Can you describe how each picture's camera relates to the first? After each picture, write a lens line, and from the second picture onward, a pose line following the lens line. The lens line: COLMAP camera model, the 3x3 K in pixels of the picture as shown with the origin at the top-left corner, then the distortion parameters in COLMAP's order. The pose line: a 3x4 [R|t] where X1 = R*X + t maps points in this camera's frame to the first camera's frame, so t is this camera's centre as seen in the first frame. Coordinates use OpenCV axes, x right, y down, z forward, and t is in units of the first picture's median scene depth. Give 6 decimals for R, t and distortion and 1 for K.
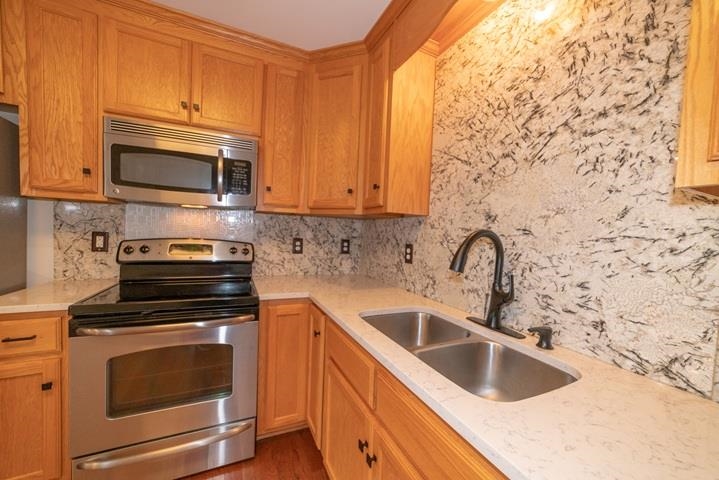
lens RADIAL K [[278.8, 0, 357.3], [0, 278.8, 243.2], [0, 0, 1]] dist [-0.024473, 0.006973]
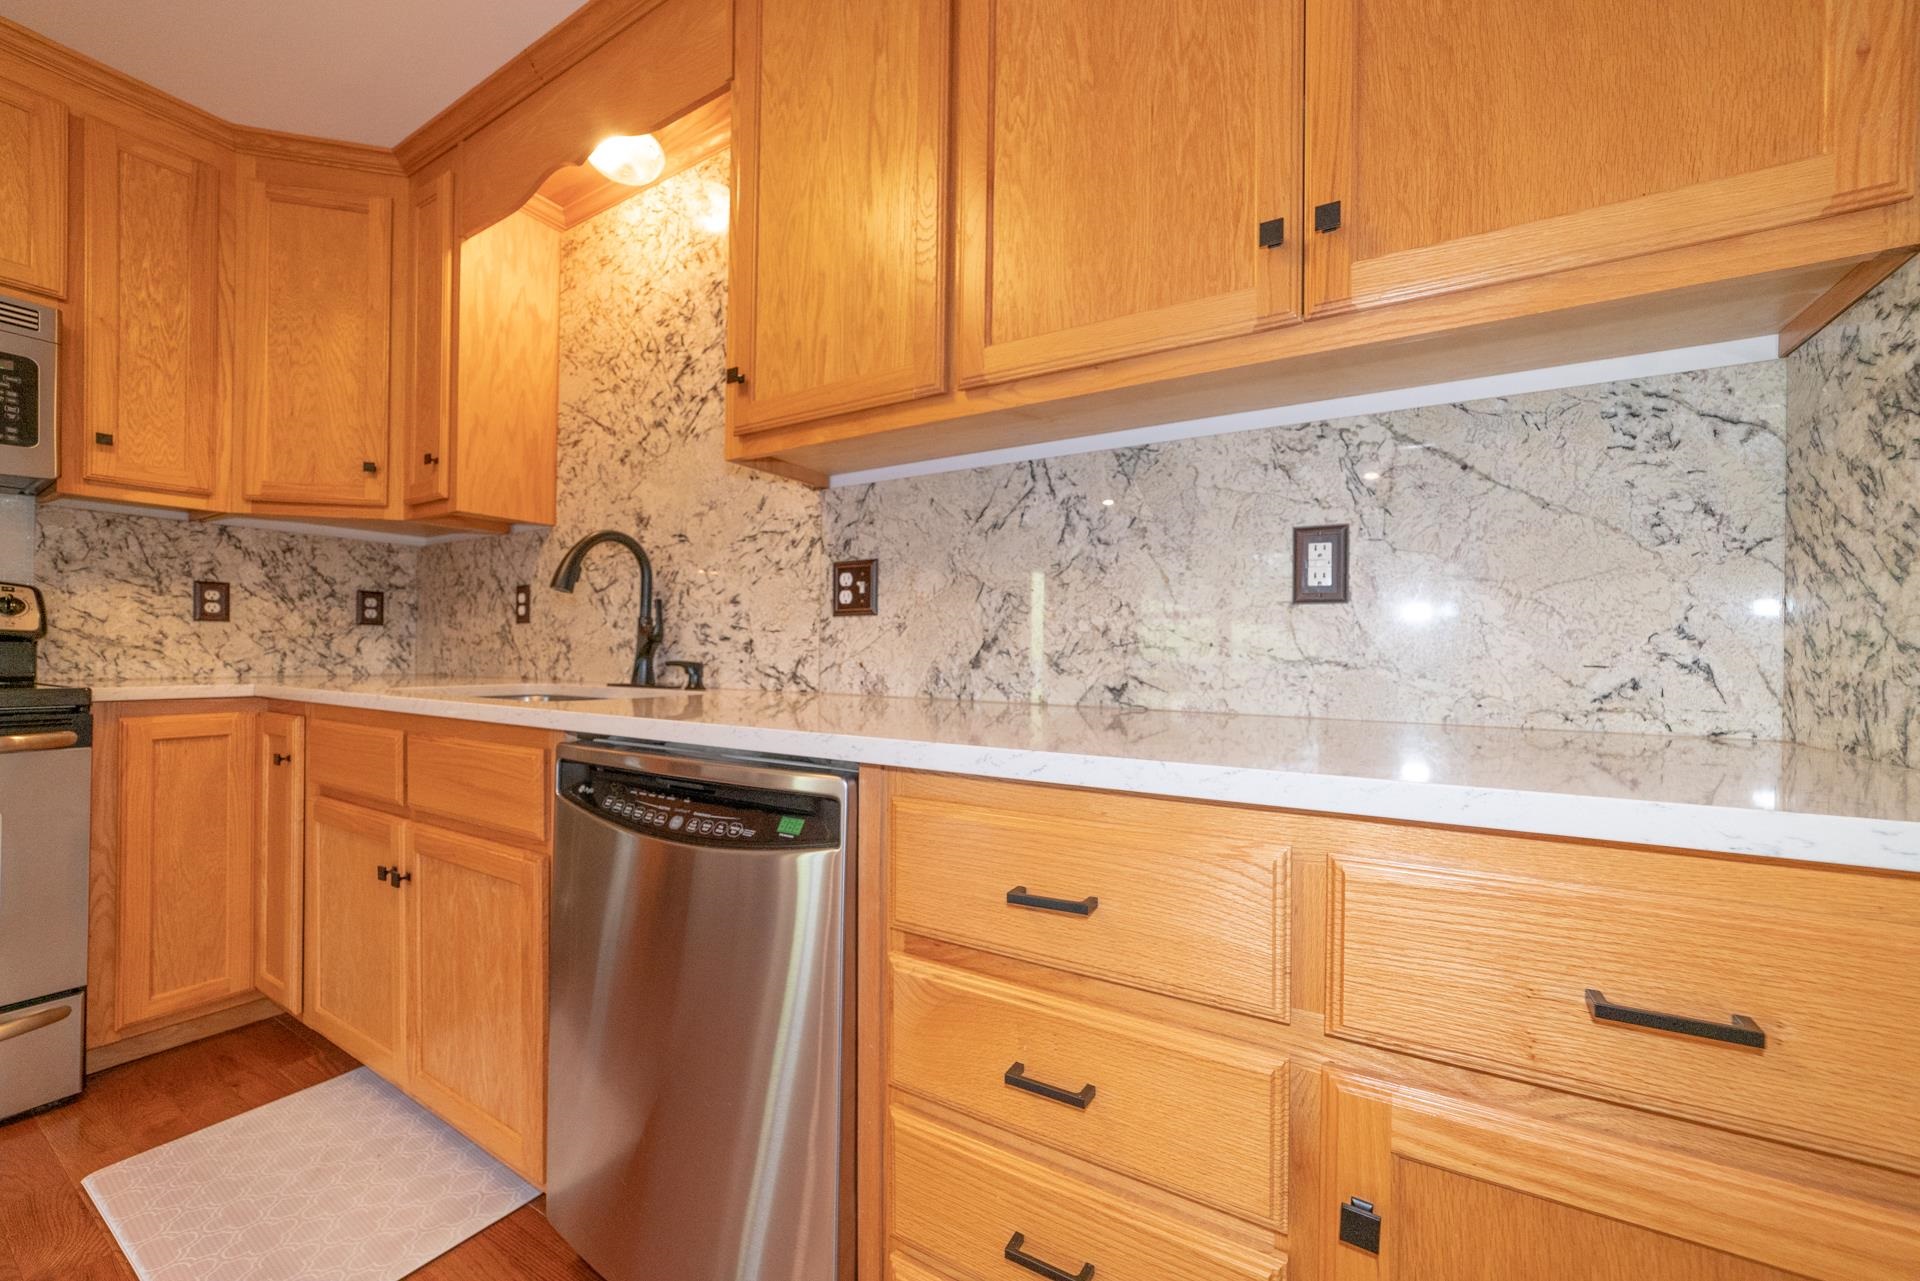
lens RADIAL K [[738.9, 0, 966.0], [0, 738.9, 648.9], [0, 0, 1]] dist [-0.022386, 0.007548]
pose [[0.822774, -0.032439, 0.567442, 0.120779], [0.048501, 0.998736, -0.013229, 0.233558], [-0.566296, 0.038406, 0.823307, -0.706747]]
